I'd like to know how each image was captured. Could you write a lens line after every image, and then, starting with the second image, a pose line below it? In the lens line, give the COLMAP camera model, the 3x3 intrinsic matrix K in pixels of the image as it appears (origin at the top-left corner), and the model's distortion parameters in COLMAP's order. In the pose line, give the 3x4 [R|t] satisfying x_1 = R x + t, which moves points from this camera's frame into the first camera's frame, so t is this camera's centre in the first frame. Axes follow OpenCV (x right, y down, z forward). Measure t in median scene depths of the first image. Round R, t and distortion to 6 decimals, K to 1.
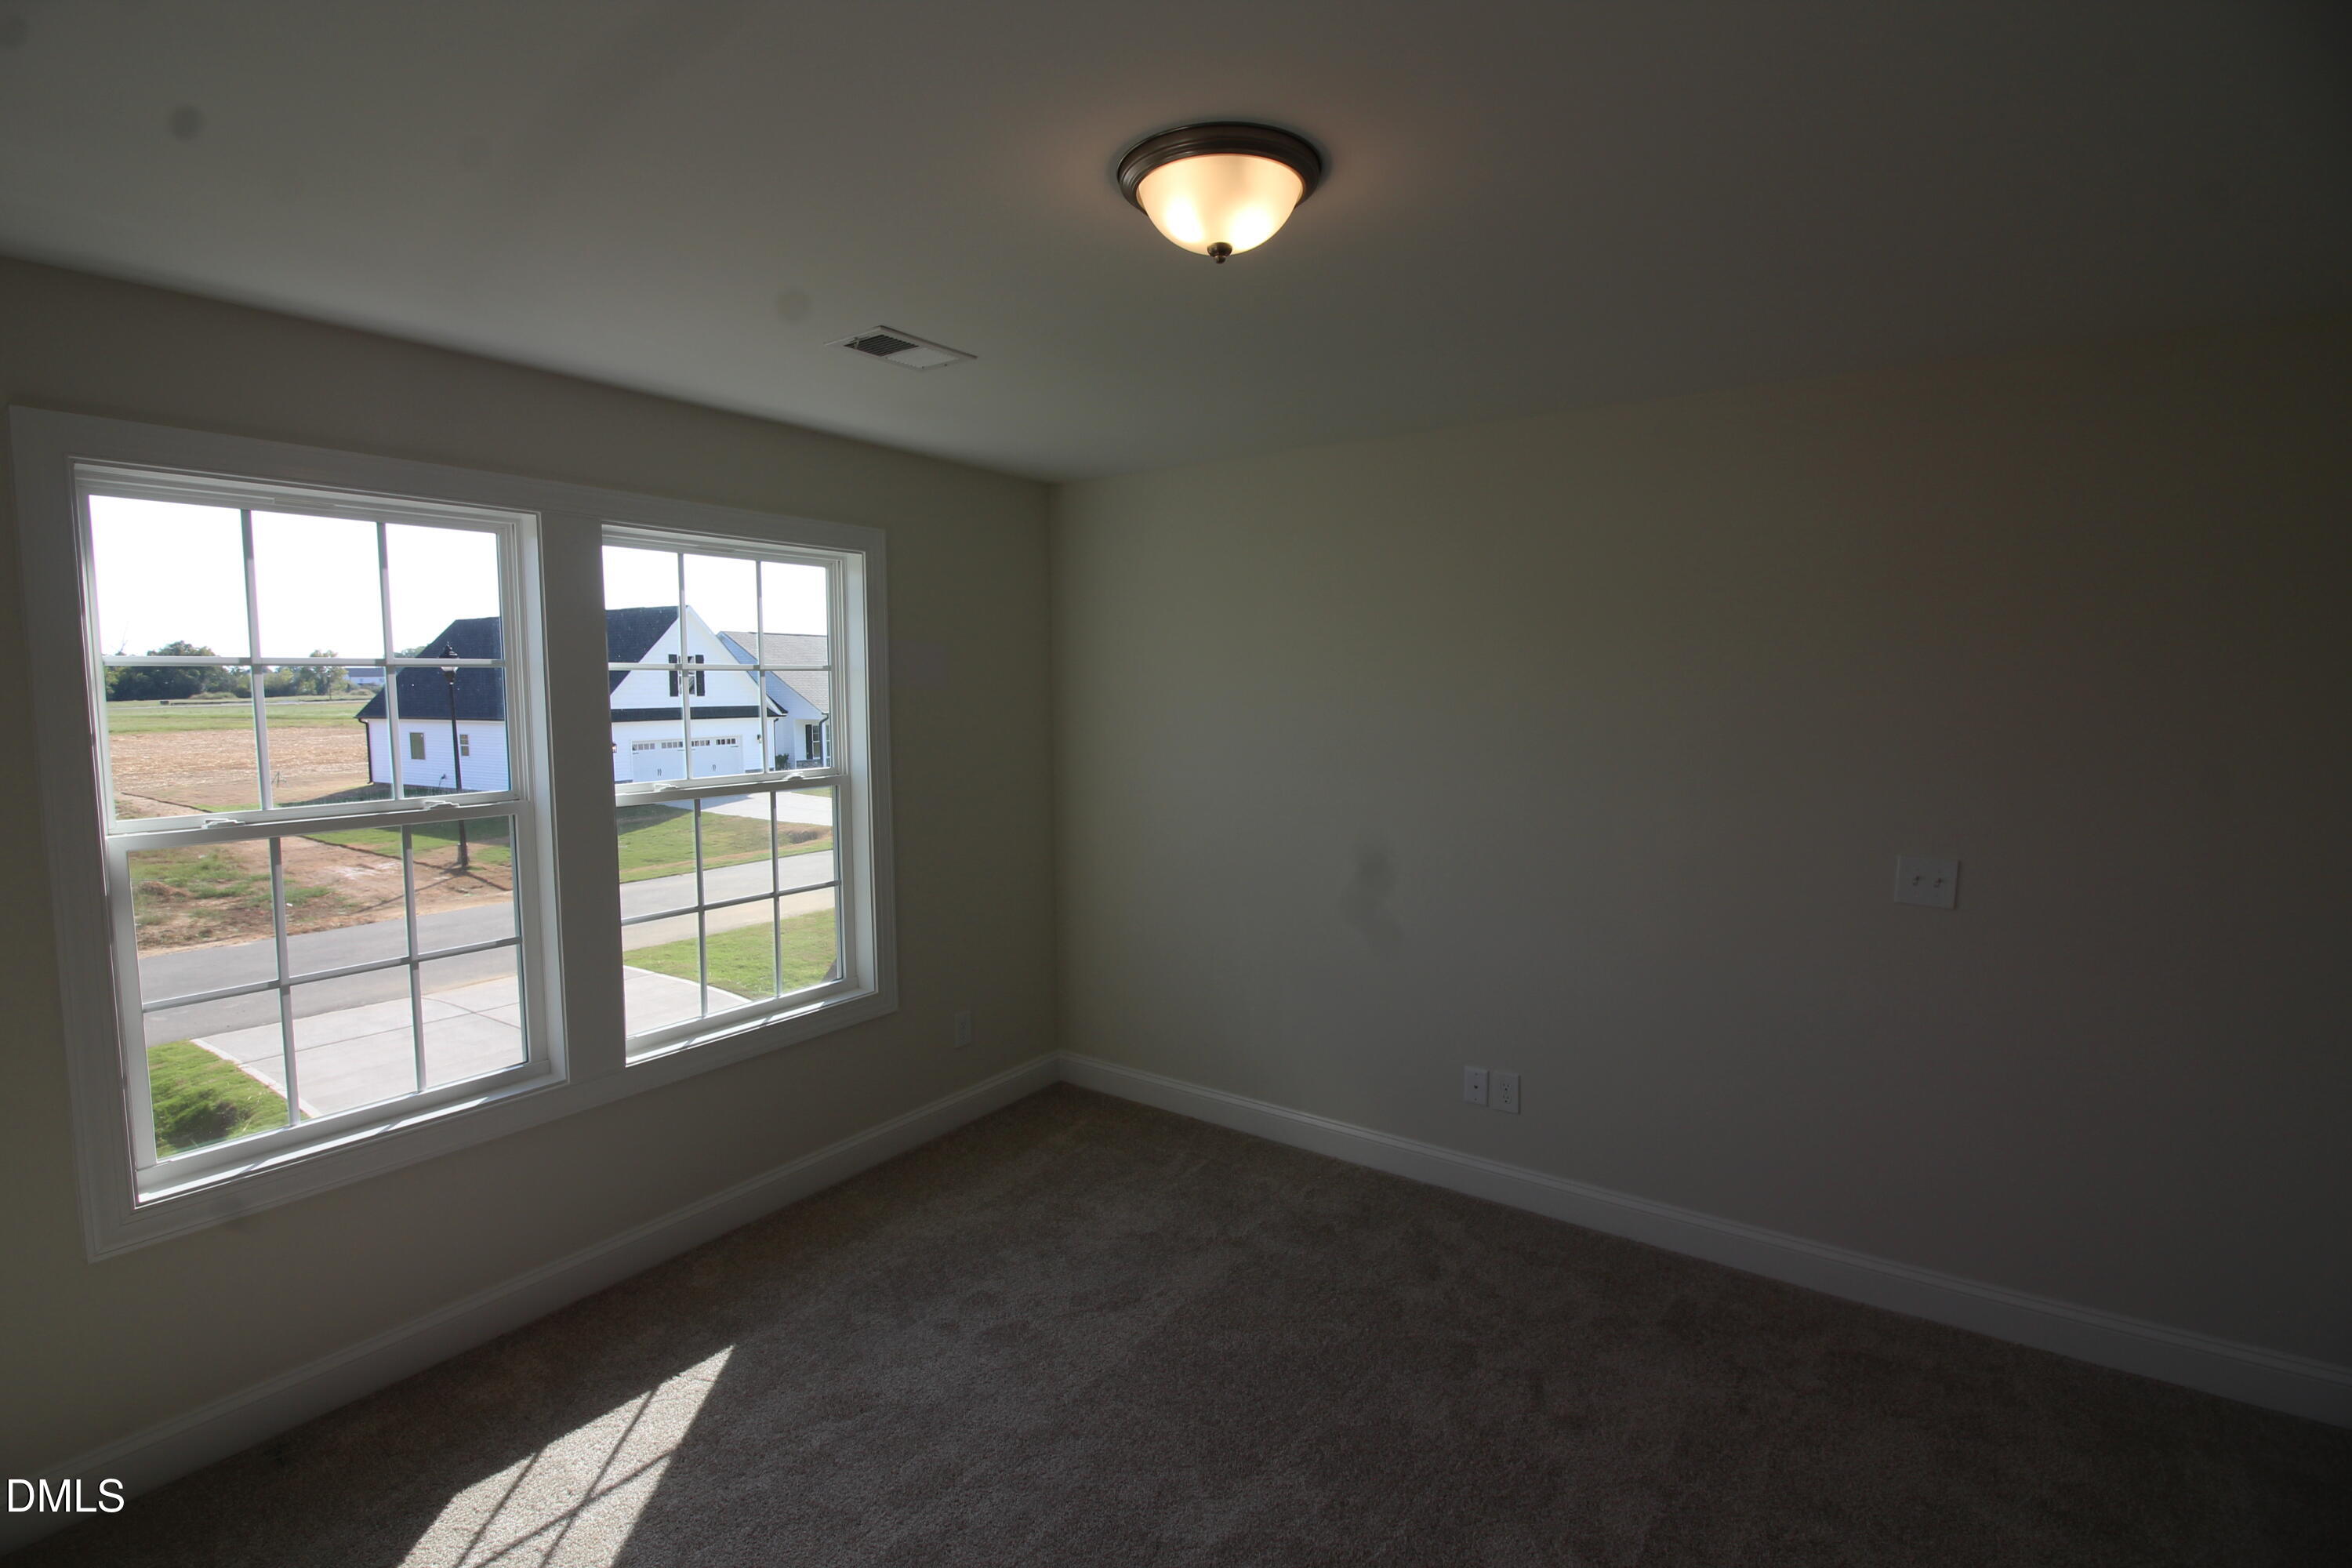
lens RADIAL K [[1089.7, 0, 1181.7], [0, 1089.7, 771.9], [0, 0, 1]] dist [0.001565, 0.000276]
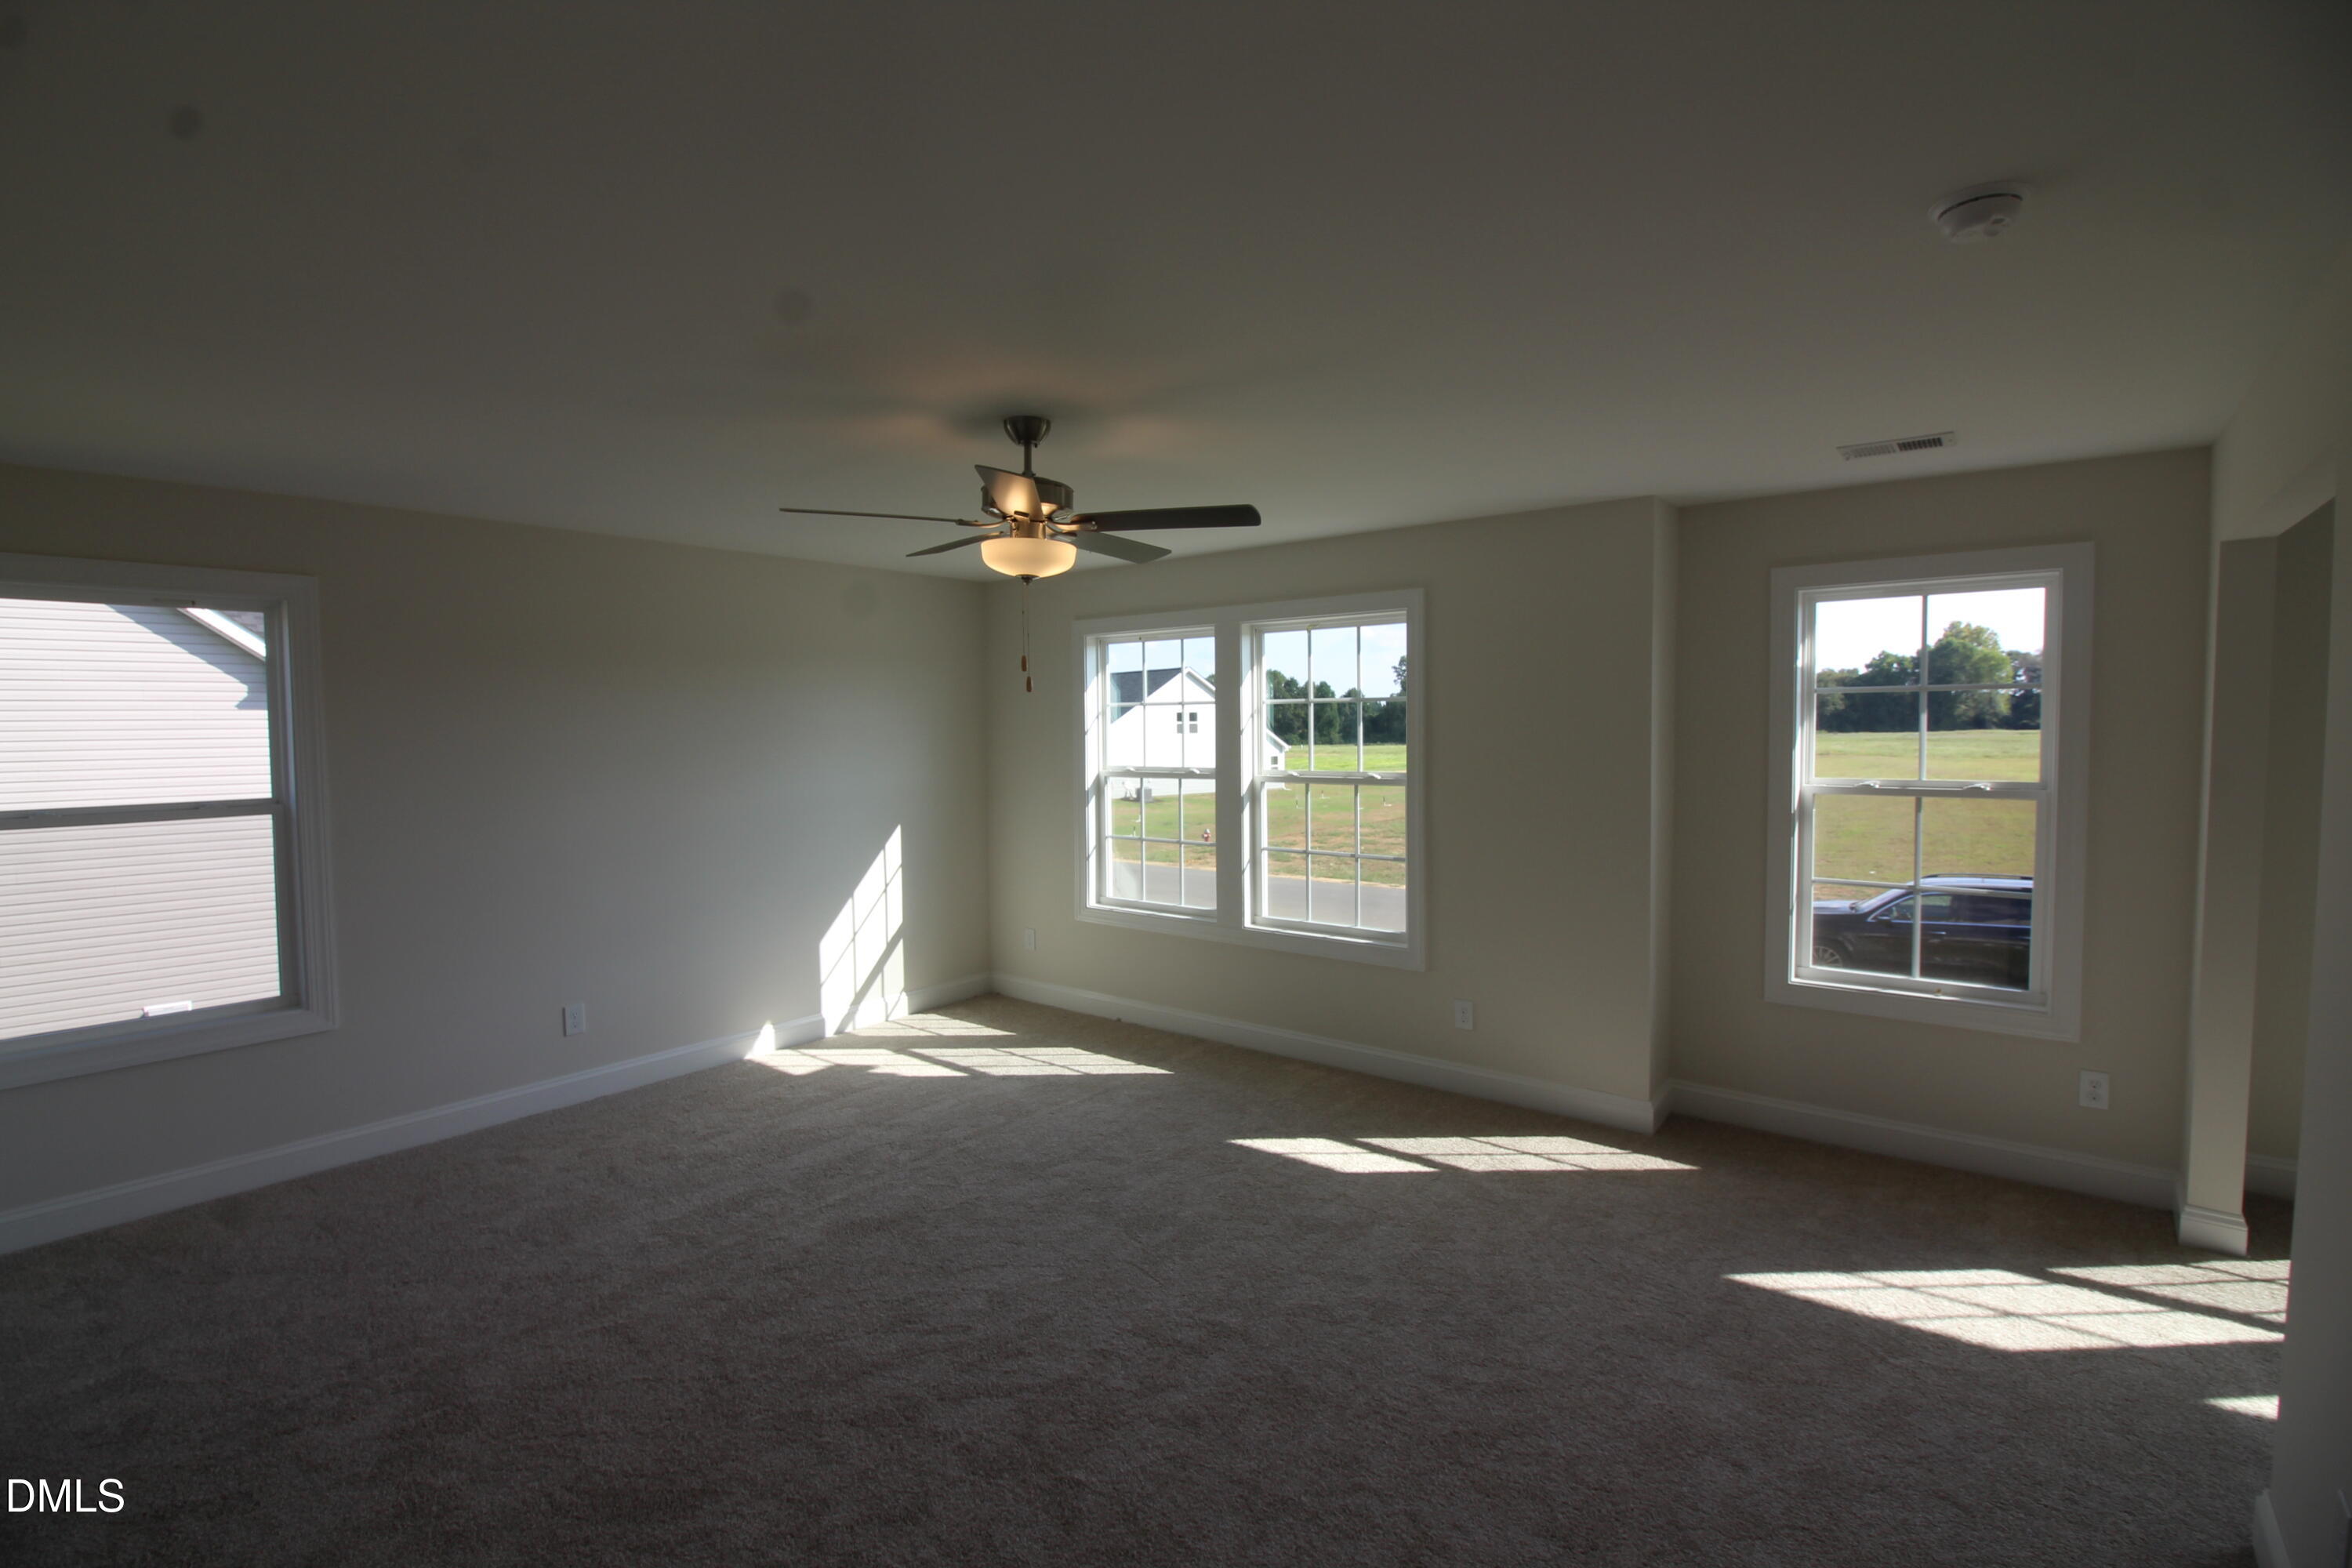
lens RADIAL K [[1087.7, 0, 1159.2], [0, 1087.7, 774.5], [0, 0, 1]] dist [0.001350, -0.014869]
pose [[-0.092484, 0.029327, -0.995282, 1.440275], [-0.088458, 0.995372, 0.037549, -0.034119], [0.991777, 0.091513, -0.089462, 1.155541]]
